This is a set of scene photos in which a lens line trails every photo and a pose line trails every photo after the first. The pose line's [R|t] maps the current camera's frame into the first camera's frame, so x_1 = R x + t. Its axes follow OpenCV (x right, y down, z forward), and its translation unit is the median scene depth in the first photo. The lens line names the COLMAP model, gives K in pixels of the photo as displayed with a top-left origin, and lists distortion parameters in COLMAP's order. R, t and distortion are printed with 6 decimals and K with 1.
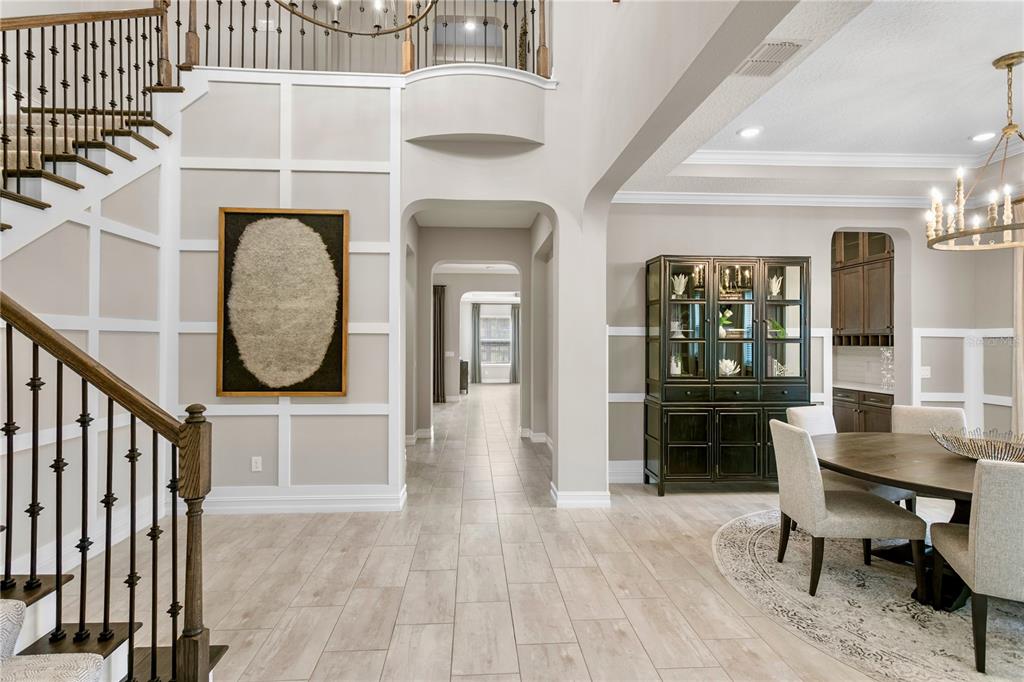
lens RADIAL K [[493.3, 0, 502.0], [0, 493.3, 339.2], [0, 0, 1]] dist [0.004594, -0.000055]
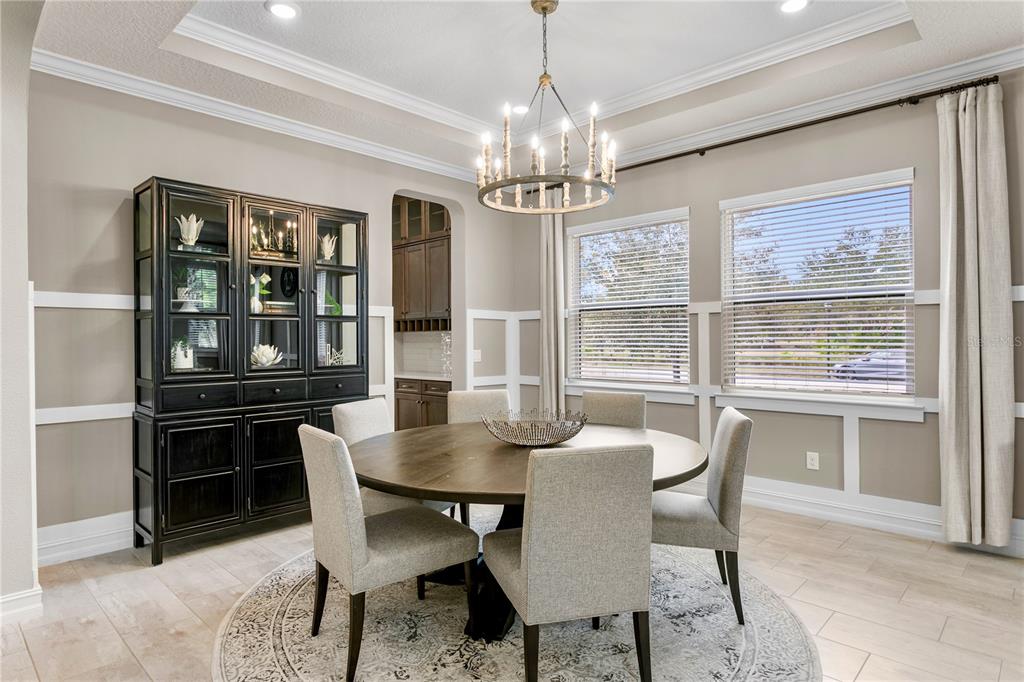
lens RADIAL K [[571.6, 0, 505.3], [0, 571.6, 335.1], [0, 0, 1]] dist [-0.011267, 0.000122]
pose [[0.726615, -0.002705, 0.687040, 0.169360], [0.004155, 0.999991, -0.000457, 0.034135], [-0.687033, 0.003187, 0.726620, 0.198473]]
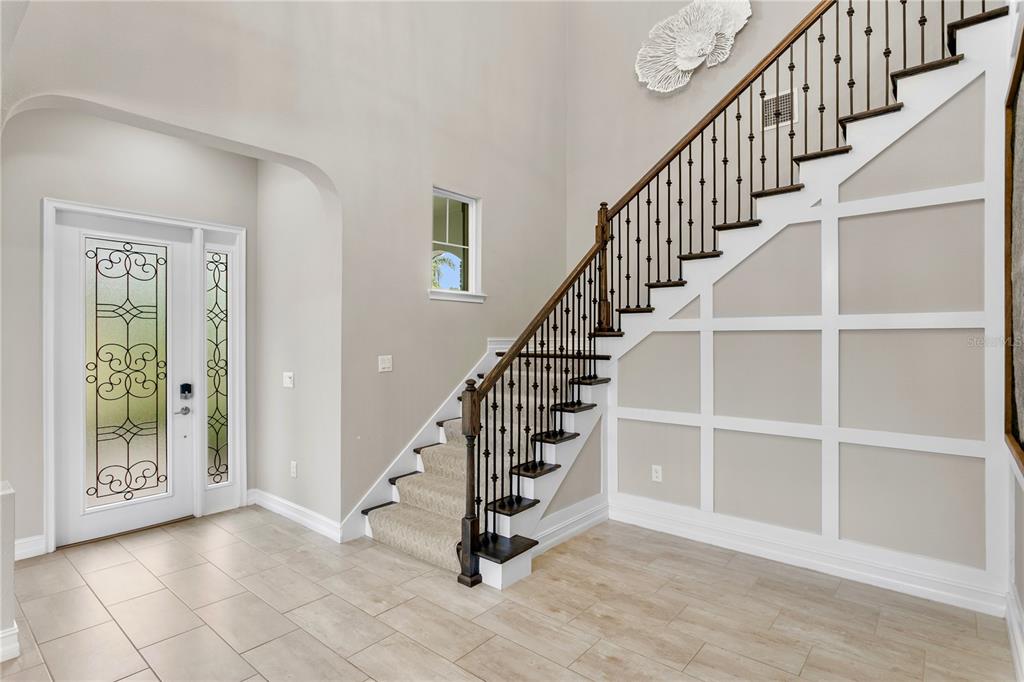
lens RADIAL K [[532.3, 0, 495.4], [0, 532.3, 334.6], [0, 0, 1]] dist [-0.027862, 0.011125]
pose [[-0.696443, -0.006008, -0.717587, 0.255284], [0.003724, 0.999921, -0.011987, -0.000936], [0.717603, -0.011021, -0.696365, 0.987776]]
